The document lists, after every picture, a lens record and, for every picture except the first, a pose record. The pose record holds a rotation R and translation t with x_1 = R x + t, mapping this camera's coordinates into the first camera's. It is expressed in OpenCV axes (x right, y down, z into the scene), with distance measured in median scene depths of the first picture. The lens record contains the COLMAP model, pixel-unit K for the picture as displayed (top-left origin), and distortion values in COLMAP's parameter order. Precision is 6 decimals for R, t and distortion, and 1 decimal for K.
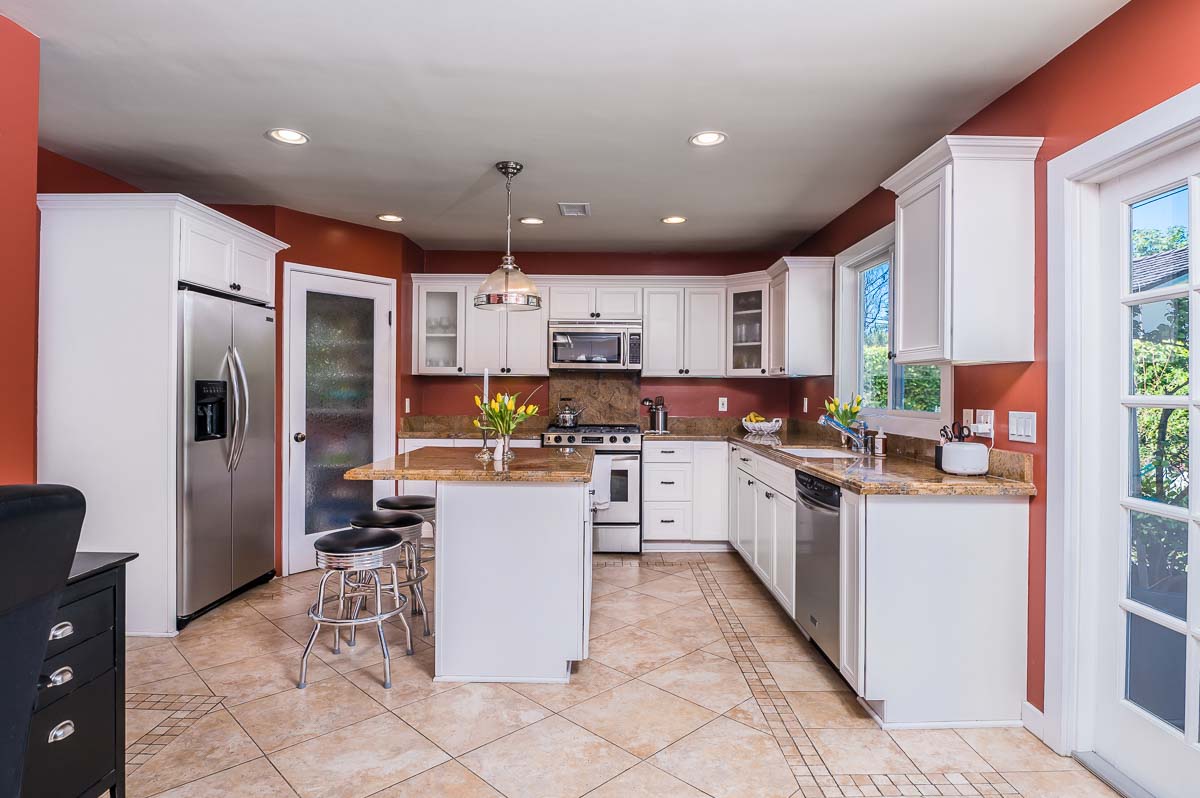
lens RADIAL K [[641.2, 0, 600.0], [0, 641.2, 399.0], [0, 0, 1]] dist [-0.029579, -0.000120]
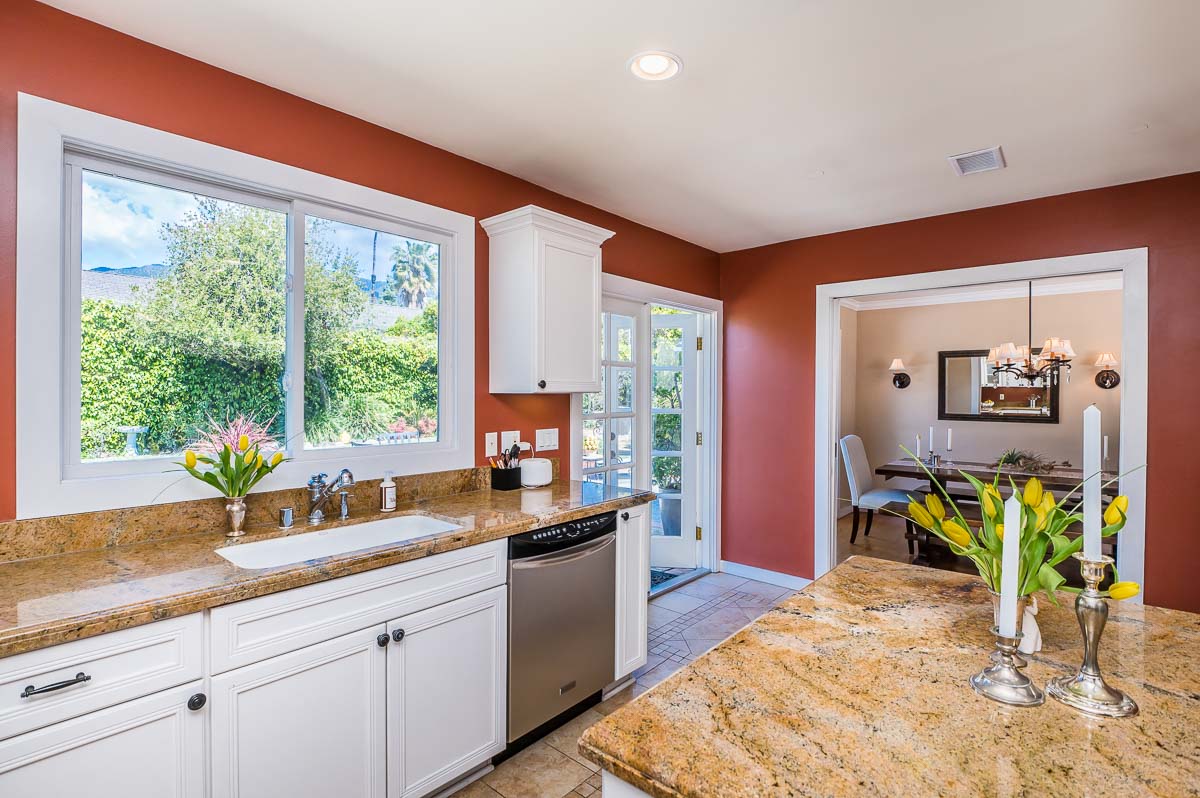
lens RADIAL K [[578.7, 0, 600.0], [0, 578.7, 399.0], [0, 0, 1]] dist [-0.001407, -0.000112]
pose [[-0.755581, -0.019332, 0.654770, -0.117009], [-0.000017, 0.999565, 0.029493, -0.038635], [-0.655056, 0.022273, -0.755252, 0.876592]]
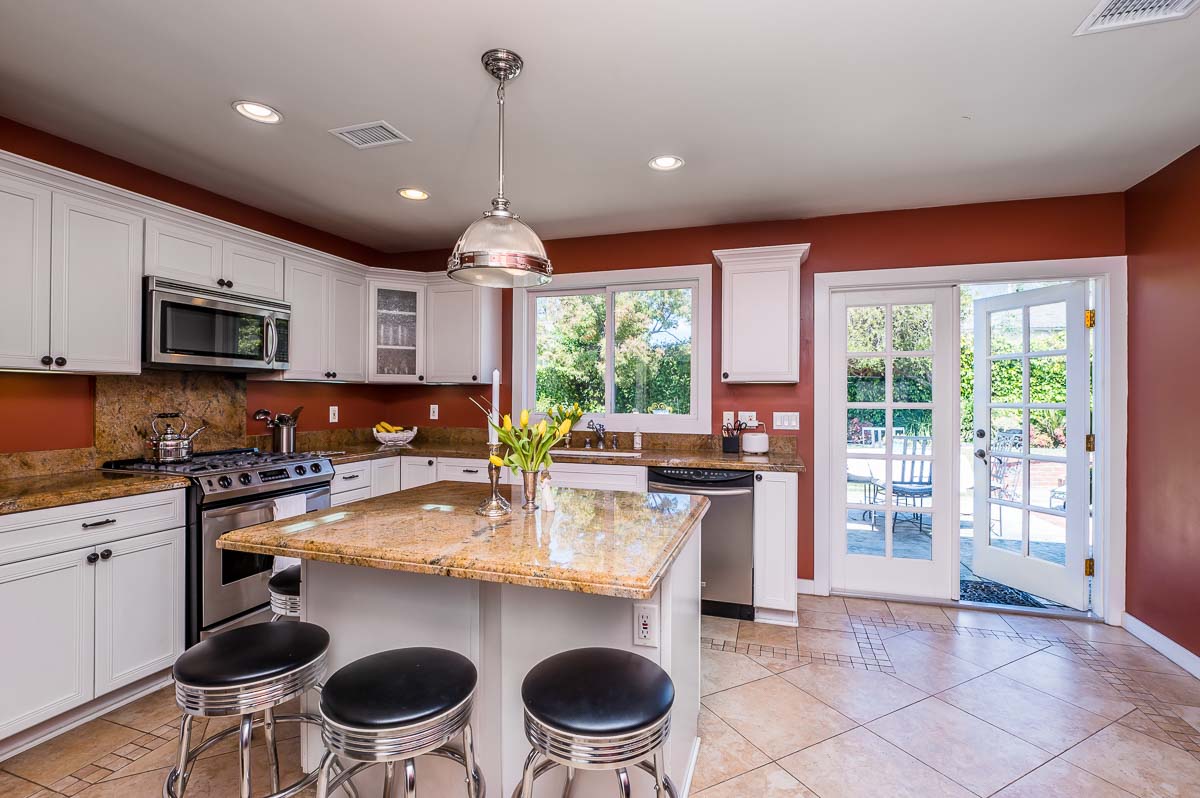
lens RADIAL K [[552.9, 0, 600.0], [0, 552.9, 399.0], [0, 0, 1]] dist [-0.001492, -0.000375]
pose [[0.306463, -0.009661, 0.951834, -0.427540], [0.010382, 0.999923, 0.006806, -0.014433], [-0.951826, 0.007796, 0.306539, 0.475462]]
